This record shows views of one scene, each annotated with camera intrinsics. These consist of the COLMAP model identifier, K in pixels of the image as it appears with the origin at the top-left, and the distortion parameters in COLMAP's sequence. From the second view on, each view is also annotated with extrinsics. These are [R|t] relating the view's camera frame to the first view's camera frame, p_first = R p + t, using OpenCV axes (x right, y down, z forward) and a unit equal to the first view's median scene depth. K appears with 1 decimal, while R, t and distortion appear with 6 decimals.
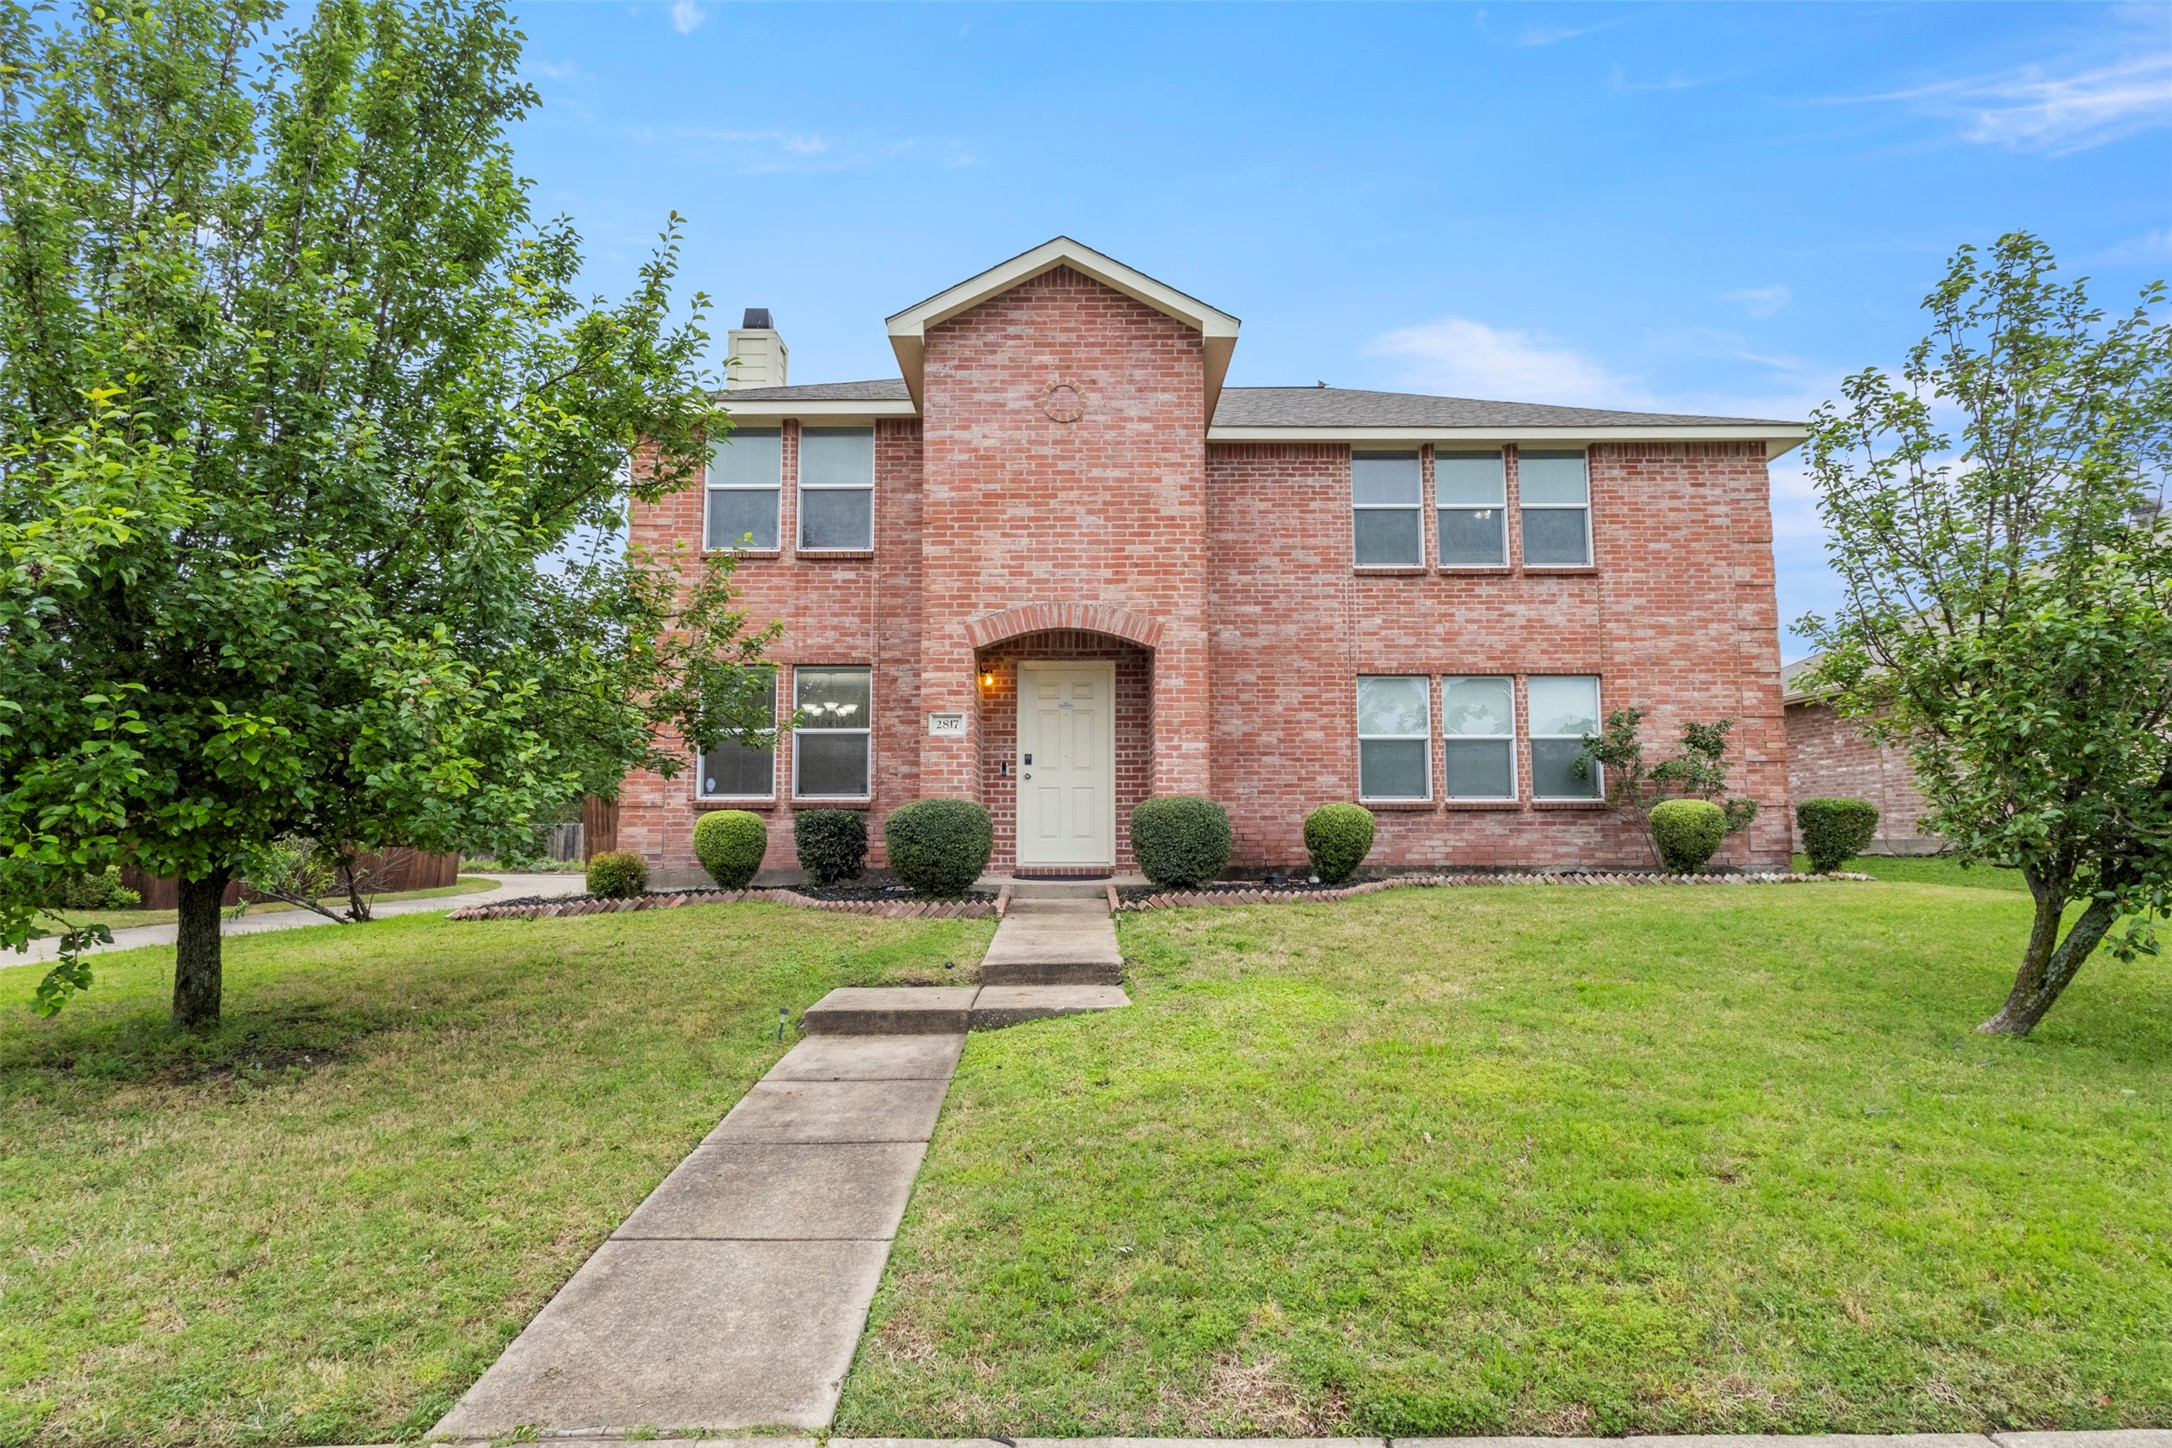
lens RADIAL K [[1262.5, 0, 1087.2], [0, 1262.5, 722.1], [0, 0, 1]] dist [0.022141, -0.015185]
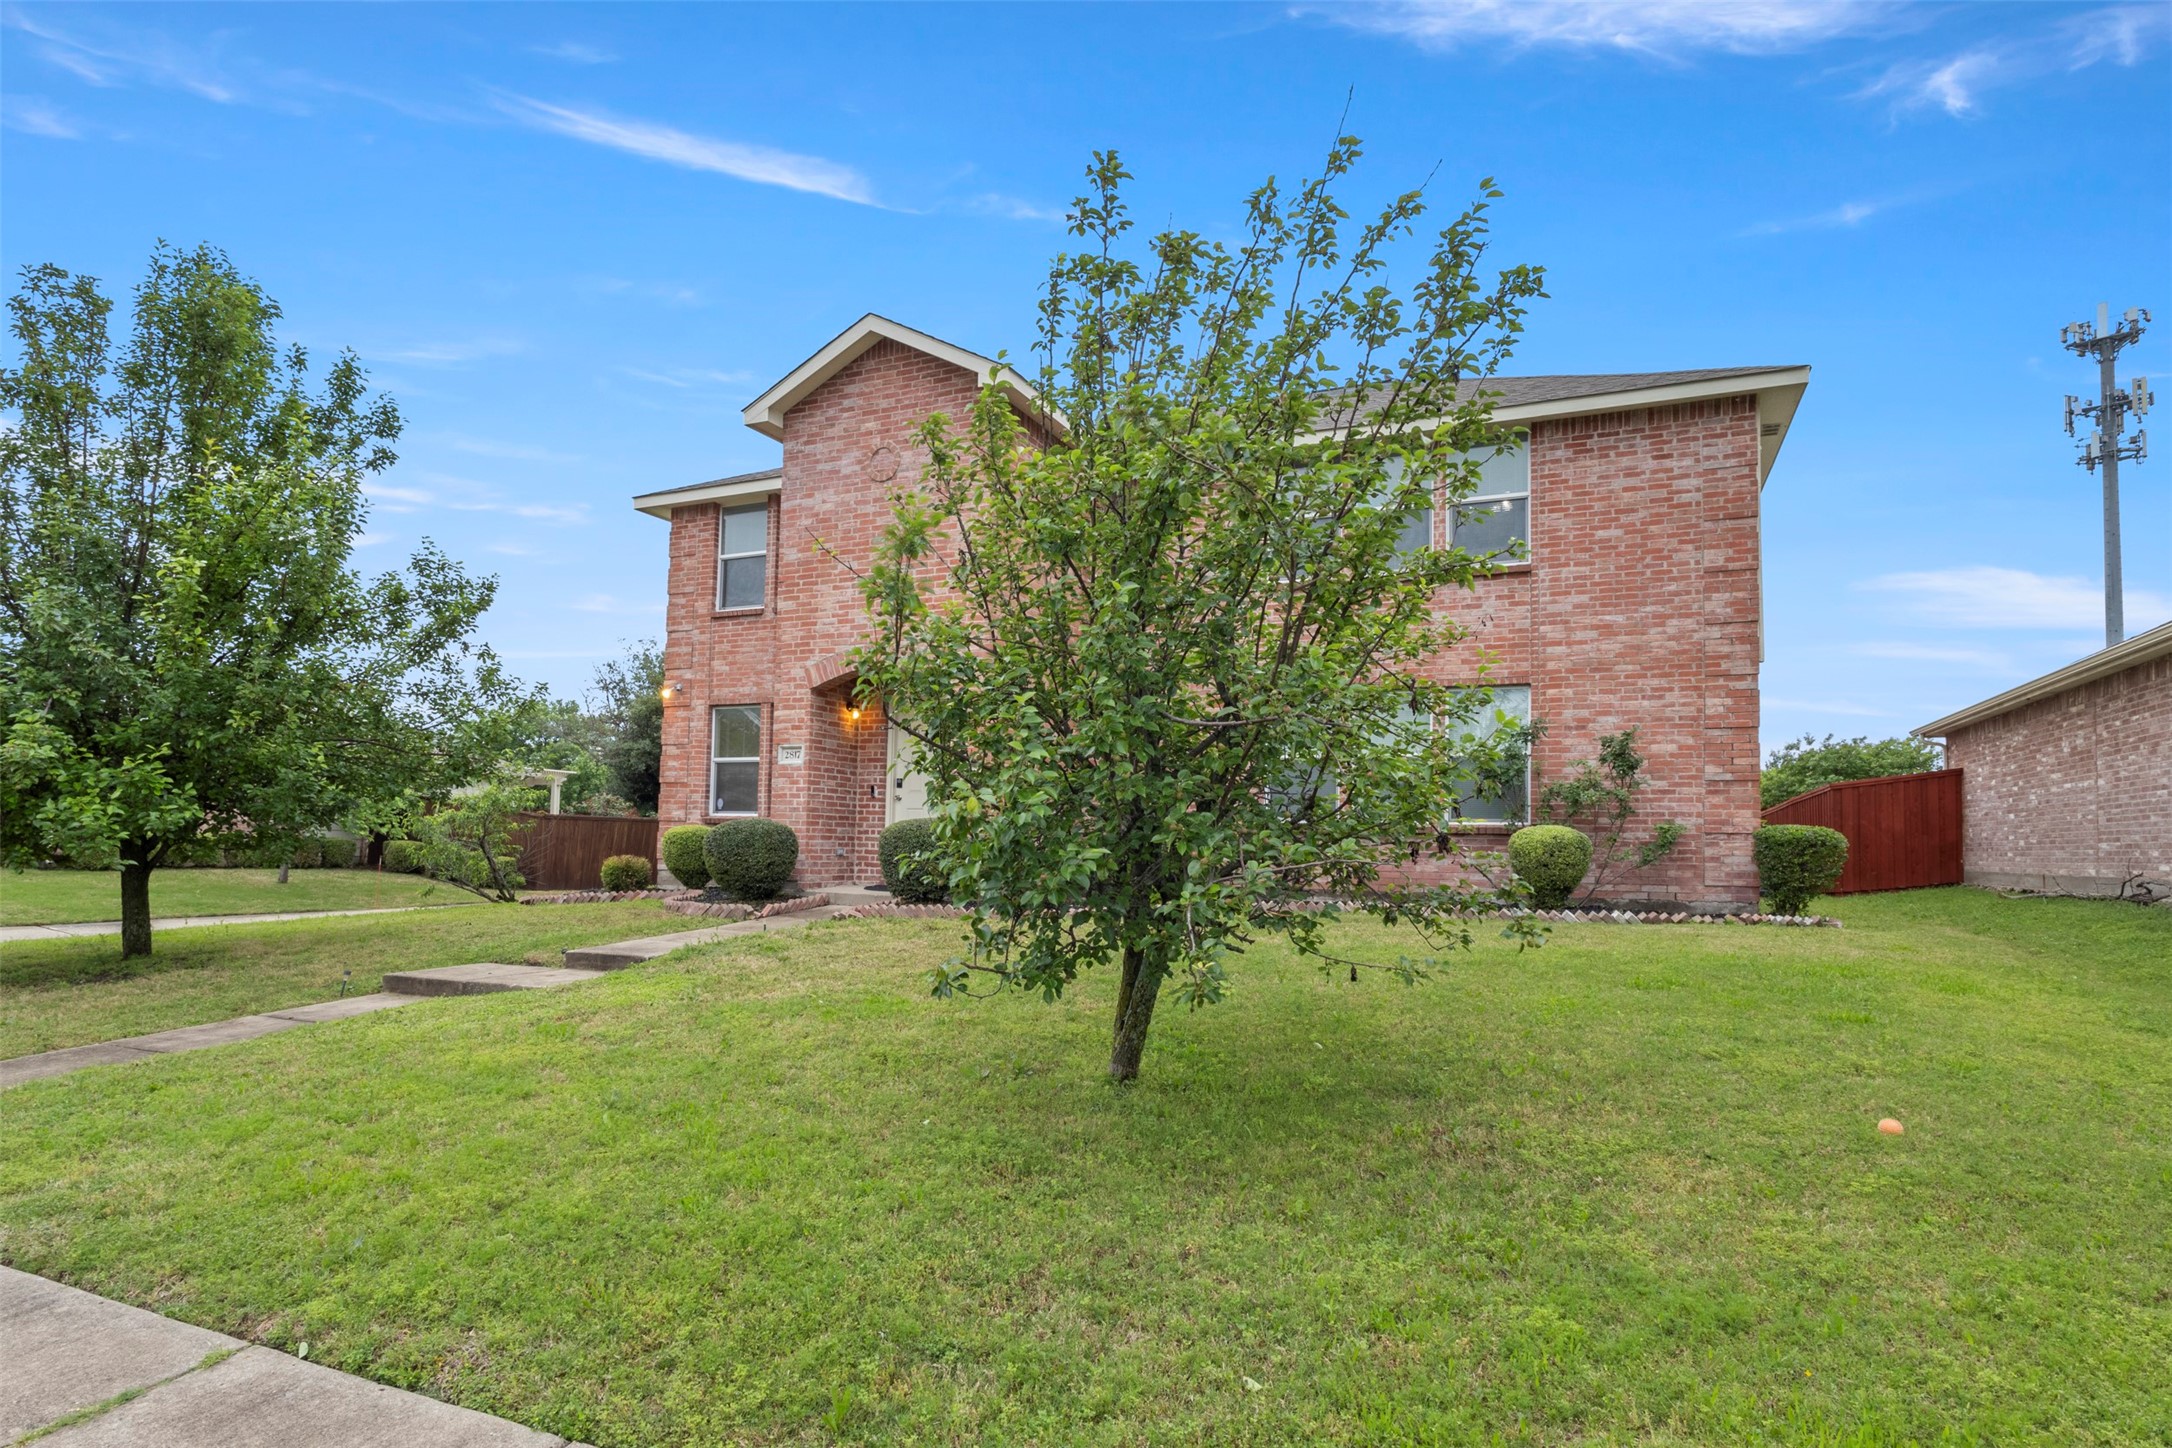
lens RADIAL K [[1262.5, 0, 1065.2], [0, 1262.5, 800.0], [0, 0, 1]] dist [0.022141, -0.015185]
pose [[0.897309, 0.003018, -0.441393, 0.526389], [0.020928, 0.998561, 0.049371, -0.007252], [0.440907, -0.053539, 0.895955, 0.048171]]
